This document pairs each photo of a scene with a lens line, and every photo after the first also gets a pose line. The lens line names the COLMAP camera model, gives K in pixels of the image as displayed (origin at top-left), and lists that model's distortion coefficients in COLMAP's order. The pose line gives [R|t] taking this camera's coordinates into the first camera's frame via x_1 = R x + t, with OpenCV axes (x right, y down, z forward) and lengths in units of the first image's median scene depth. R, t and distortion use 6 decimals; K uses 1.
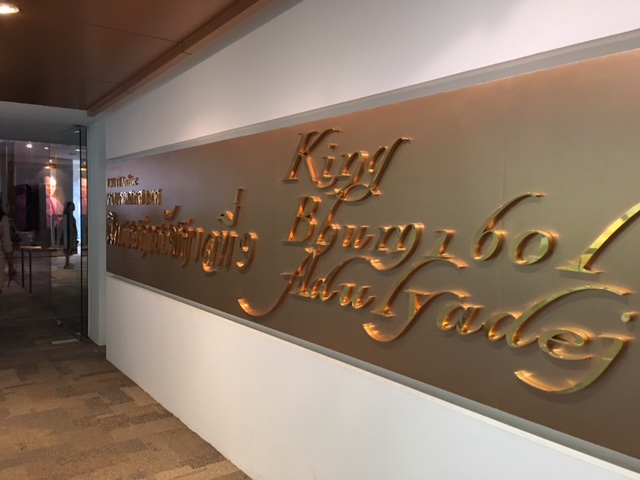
lens RADIAL K [[542.1, 0, 322.6], [0, 542.1, 240.3], [0, 0, 1]] dist [0.064480, -0.084229]
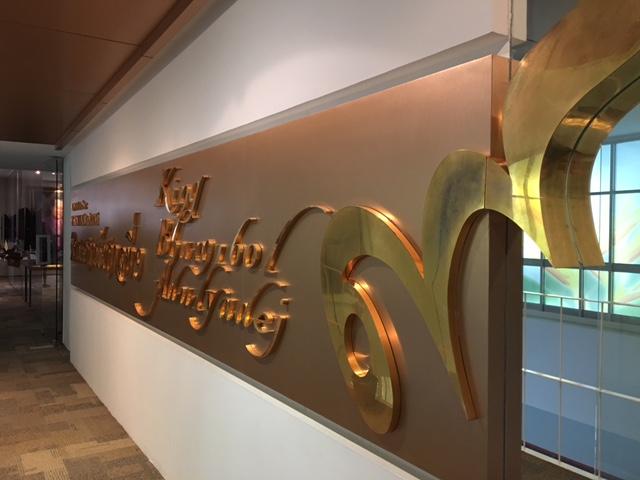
lens RADIAL K [[542.1, 0, 316.6], [0, 542.1, 240.0], [0, 0, 1]] dist [0.064480, -0.084229]
pose [[0.998386, -0.005334, -0.056548, 0.289919], [0.003347, 0.999376, -0.035163, 0.010099], [0.056700, 0.034917, 0.997781, -0.184788]]
